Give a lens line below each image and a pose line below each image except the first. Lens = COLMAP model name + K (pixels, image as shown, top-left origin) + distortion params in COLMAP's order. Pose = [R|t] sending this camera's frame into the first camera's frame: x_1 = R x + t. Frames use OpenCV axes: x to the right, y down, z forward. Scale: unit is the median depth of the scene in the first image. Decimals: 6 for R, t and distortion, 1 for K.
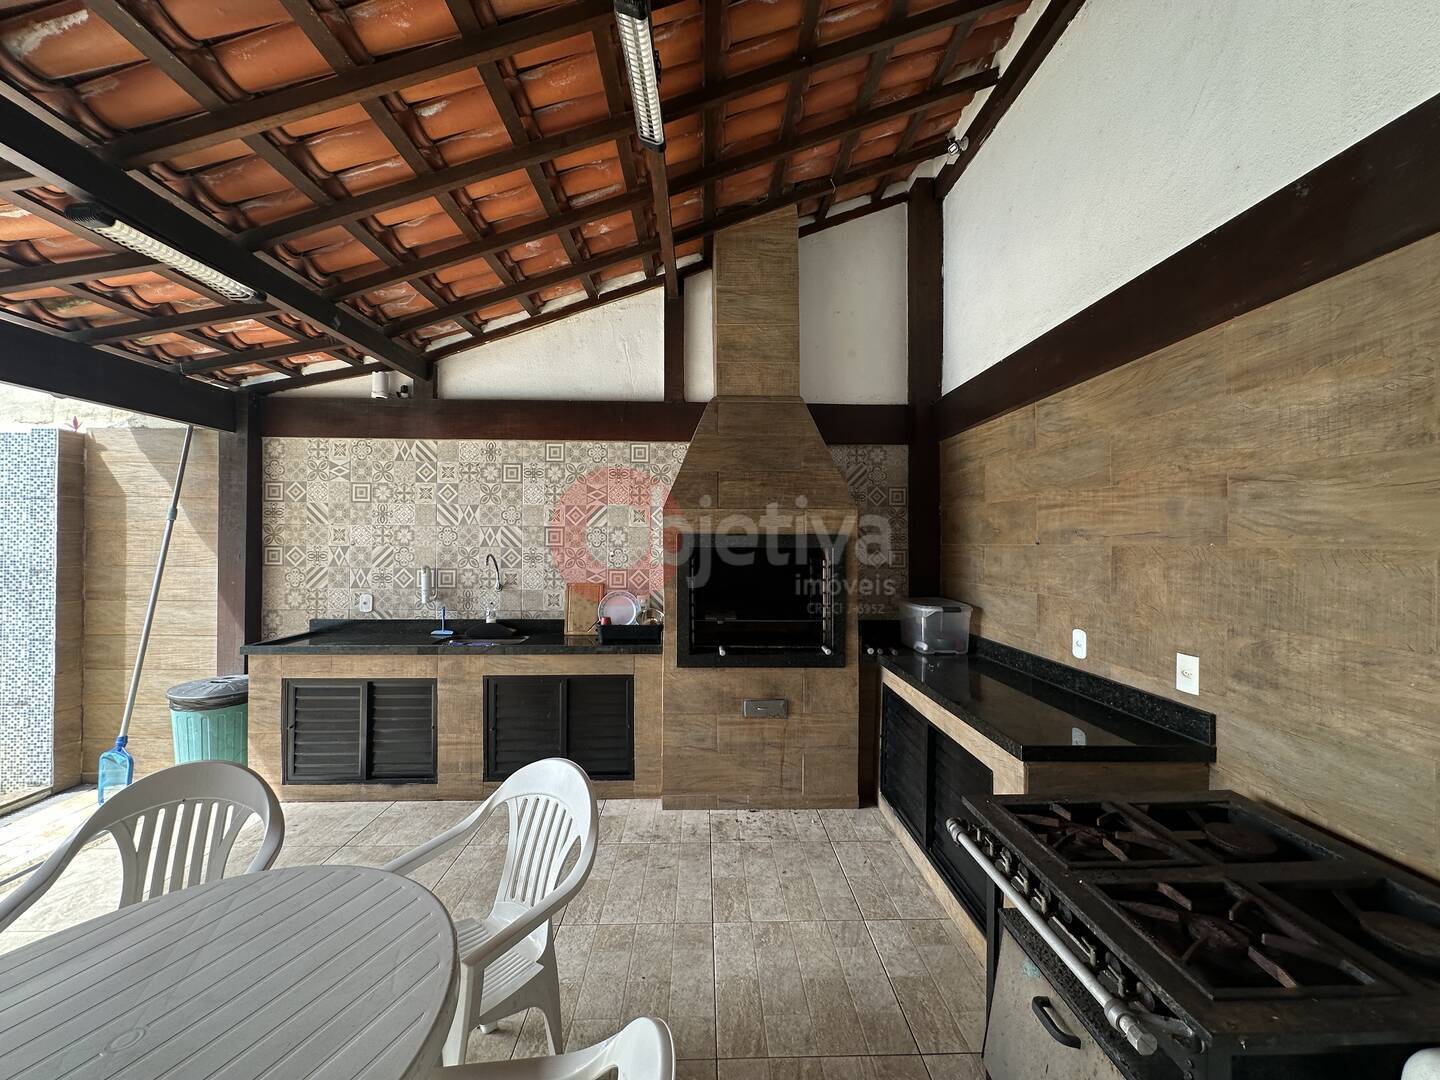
lens RADIAL K [[576.5, 0, 716.9], [0, 576.5, 540.5], [0, 0, 1]] dist [-0.002944, 0.000272]
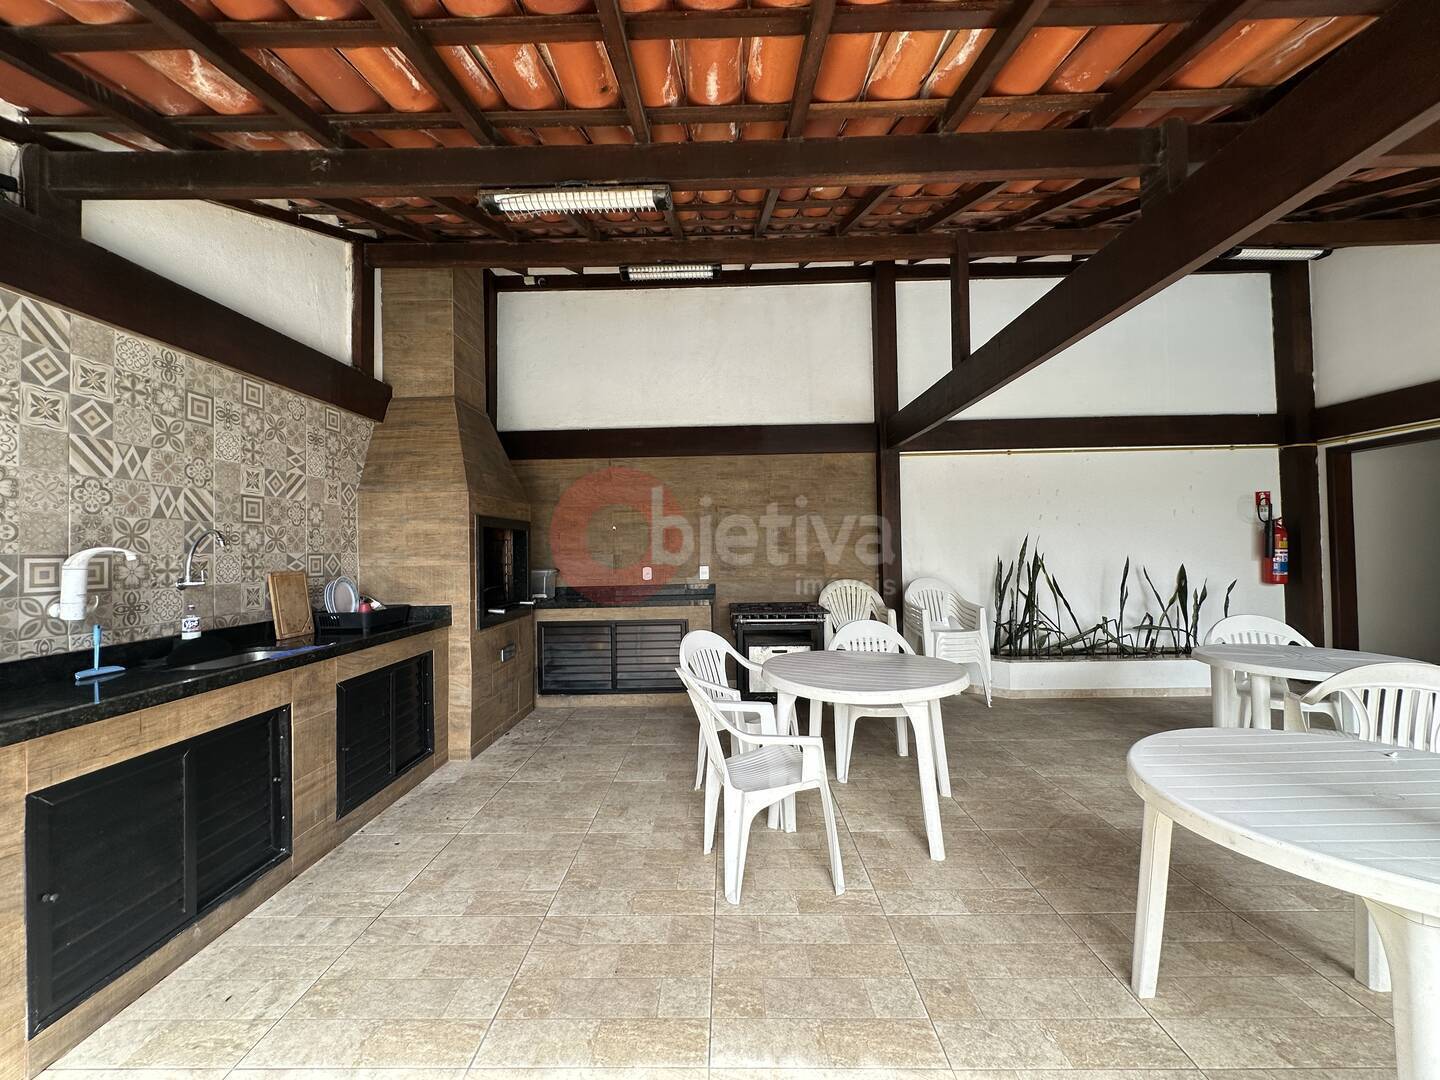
lens RADIAL K [[576.5, 0, 717.9], [0, 576.5, 542.9], [0, 0, 1]] dist [-0.002944, 0.000272]
pose [[0.043964, 0.006801, 0.999010, -1.010671], [0.015520, 0.999852, -0.007490, 0.051653], [-0.998913, 0.015834, 0.043852, 0.394525]]
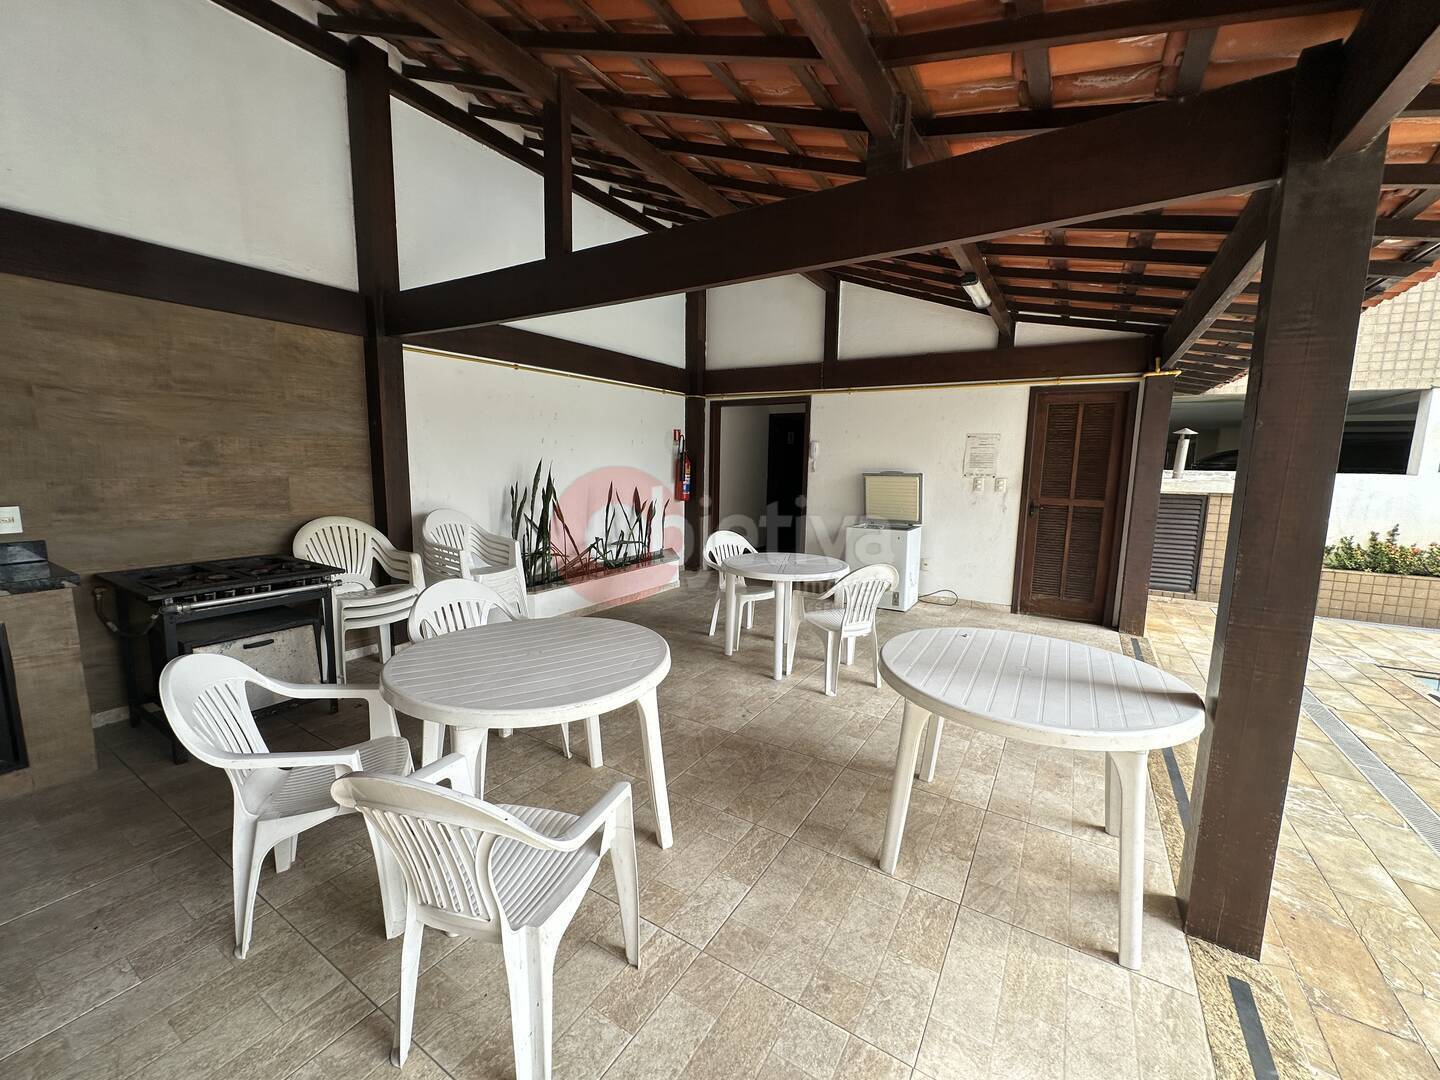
lens RADIAL K [[576.5, 0, 717.1], [0, 576.5, 538.5], [0, 0, 1]] dist [-0.002944, 0.000272]
pose [[-0.835088, -0.096213, 0.541637, -0.683782], [-0.022546, 0.989746, 0.141051, 0.018928], [-0.549653, 0.105579, -0.828694, 0.596507]]
